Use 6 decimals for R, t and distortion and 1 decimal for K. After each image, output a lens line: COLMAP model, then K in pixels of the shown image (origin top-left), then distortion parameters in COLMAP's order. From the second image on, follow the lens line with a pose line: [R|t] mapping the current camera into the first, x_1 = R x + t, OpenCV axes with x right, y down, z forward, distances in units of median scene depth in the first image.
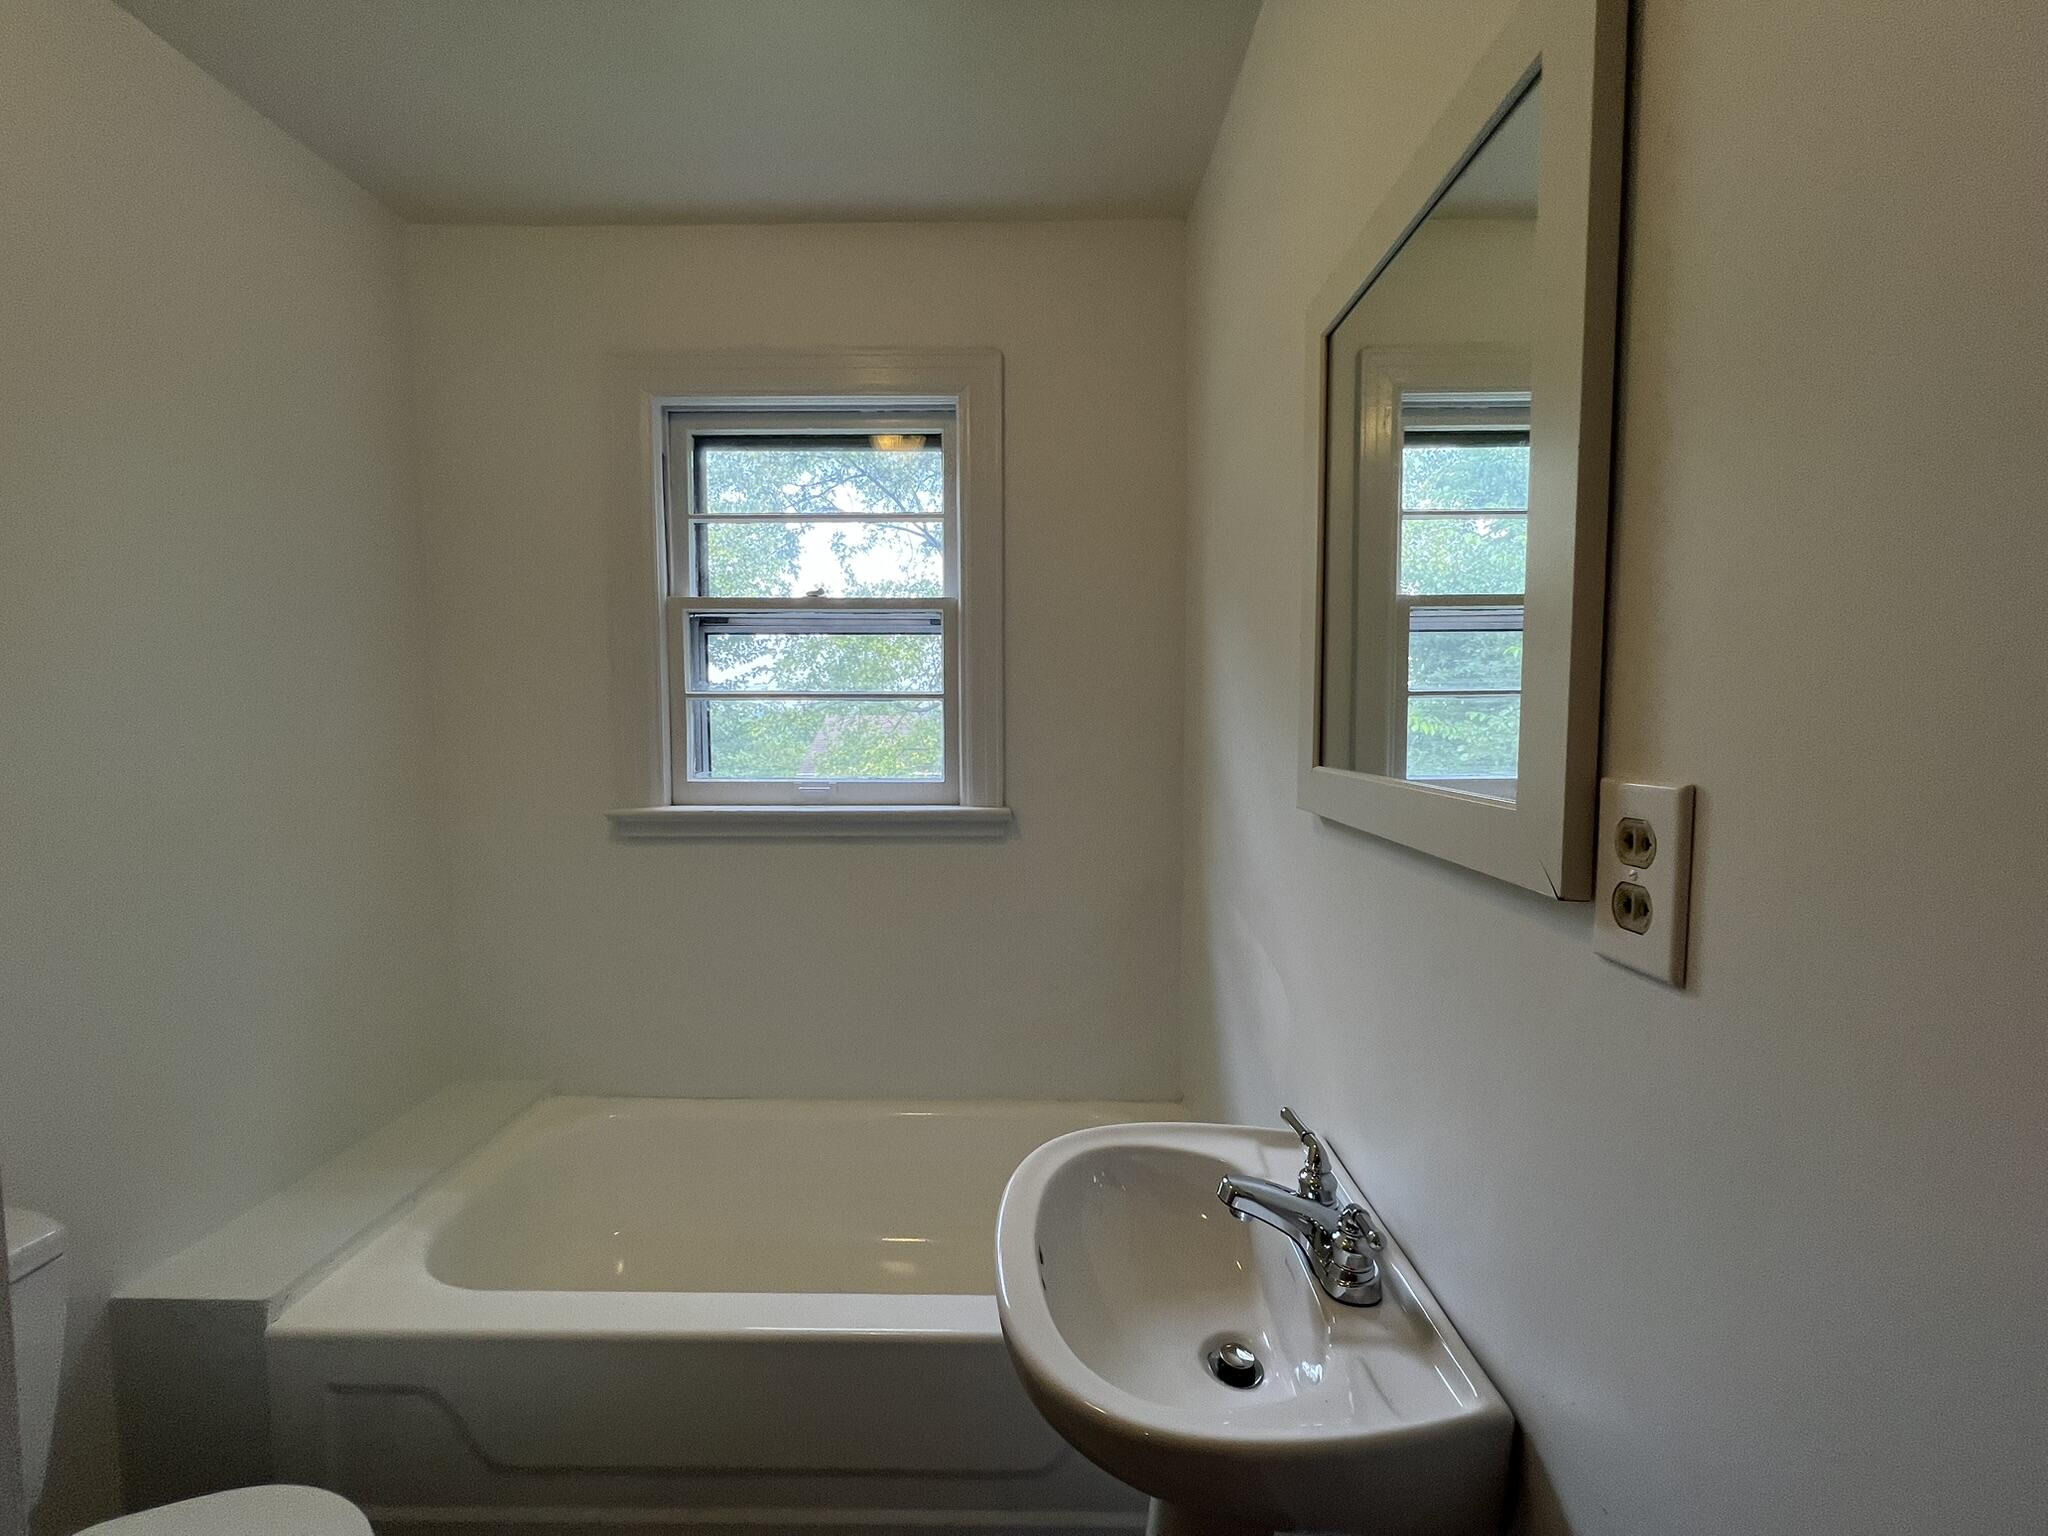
lens RADIAL K [[823.0, 0, 1026.2], [0, 823.0, 769.3], [0, 0, 1]] dist [0.000988, 0.000131]
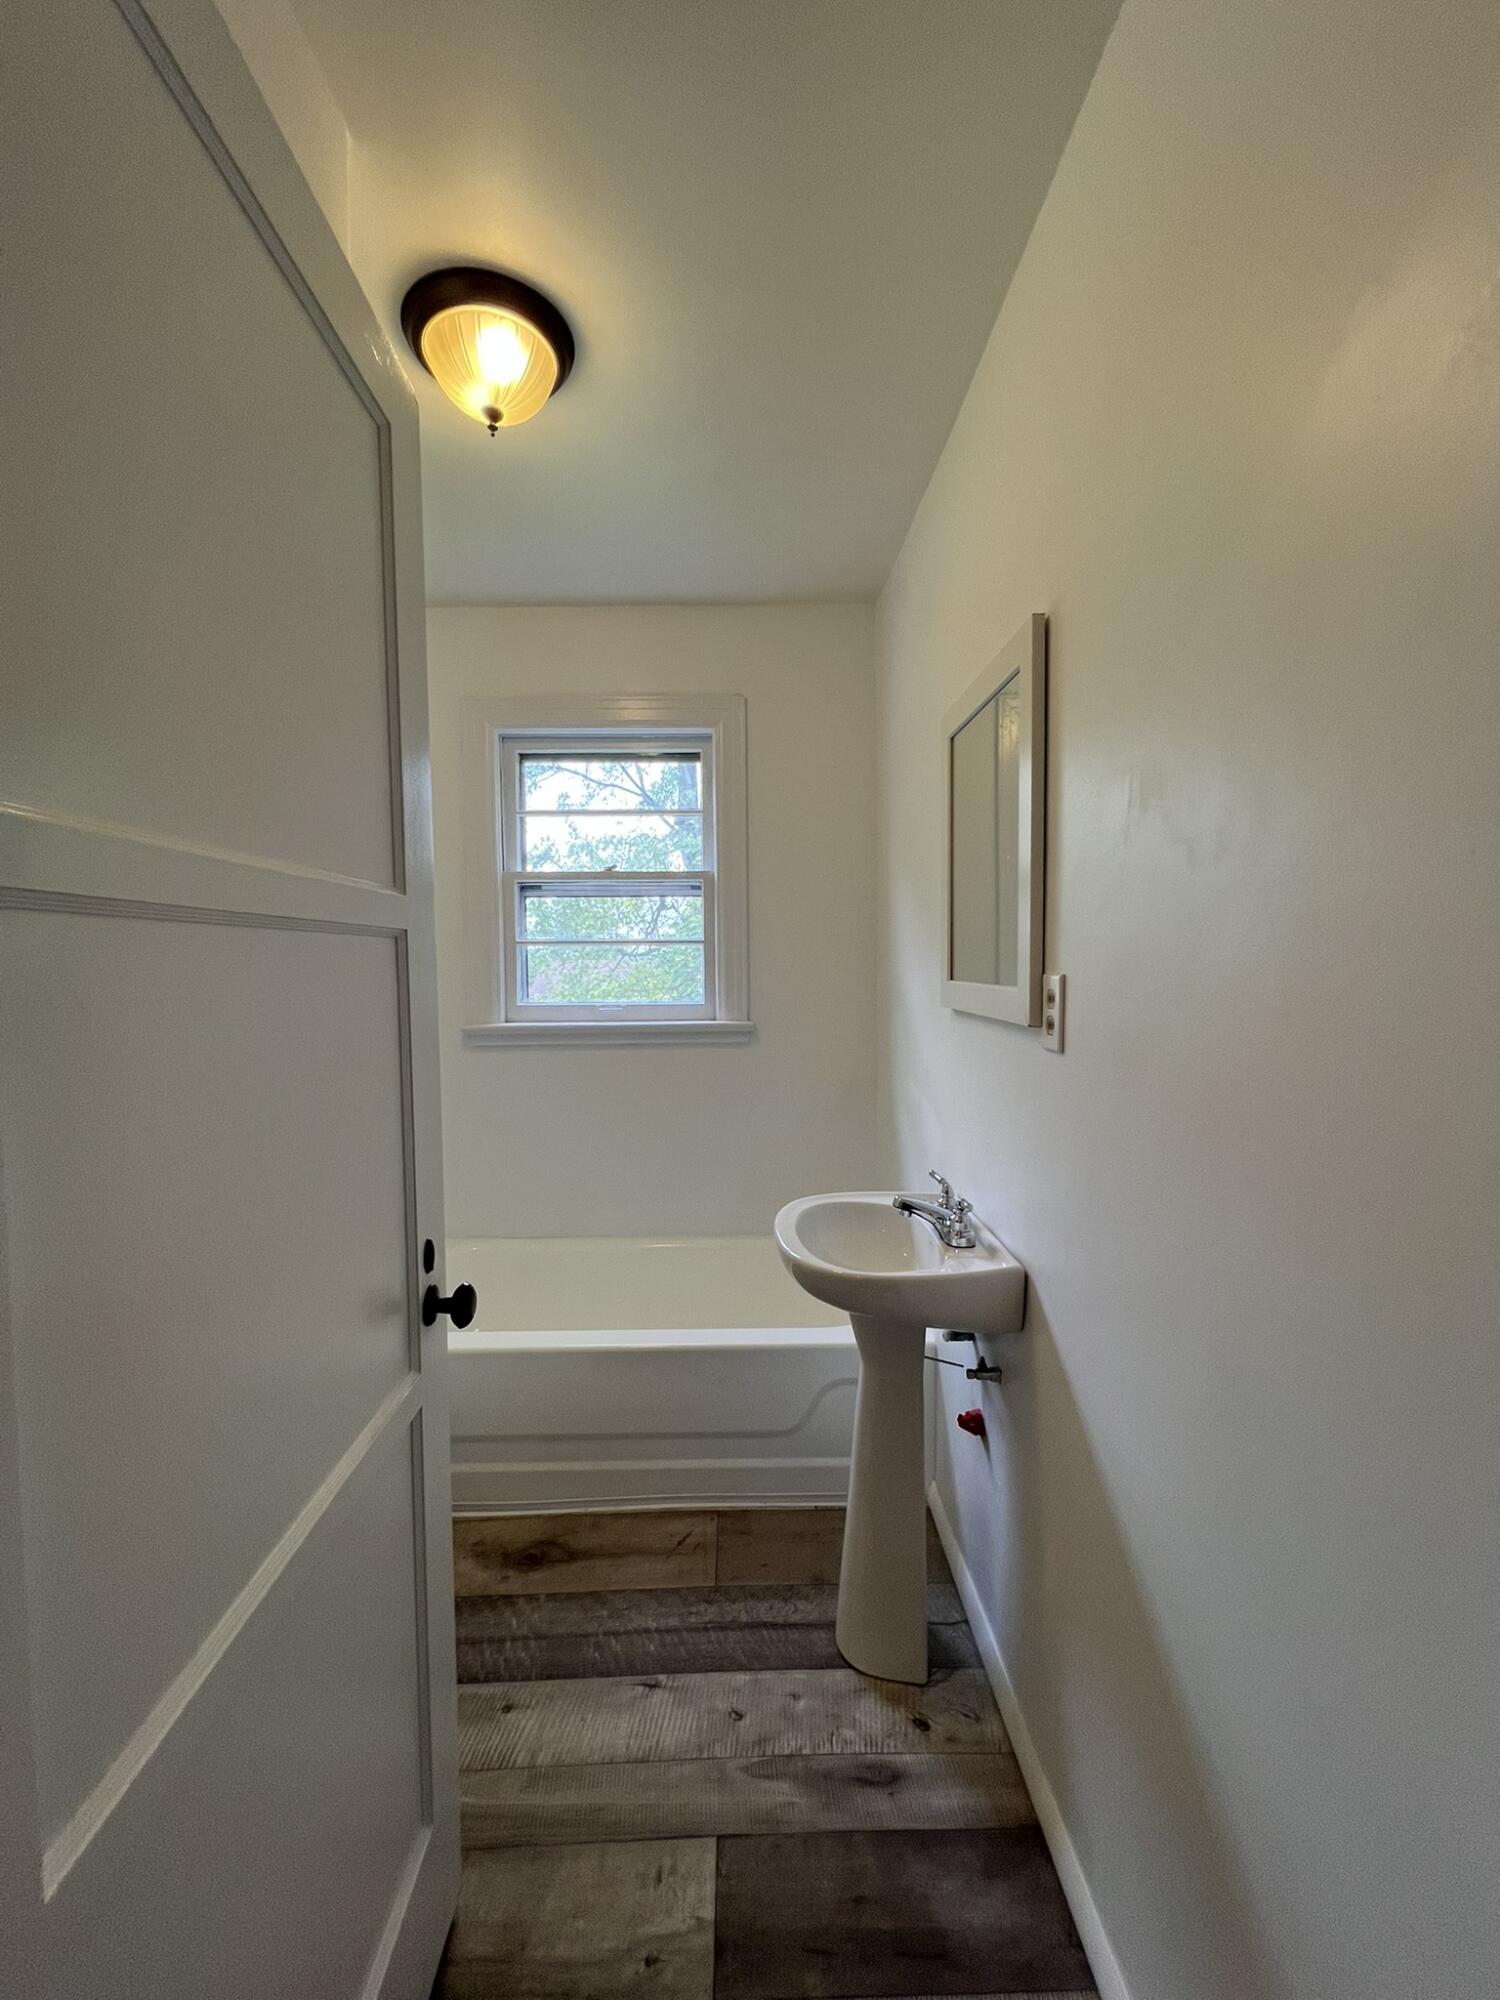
lens RADIAL K [[797.4, 0, 750.0], [0, 797.4, 1000.0], [0, 0, 1]] dist [-0.001795, 0.000399]
pose [[0.999680, -0.008011, 0.024015, -0.055992], [0.008363, 0.999859, -0.014577, 0.029367], [-0.023894, 0.014773, 0.999605, -0.340517]]
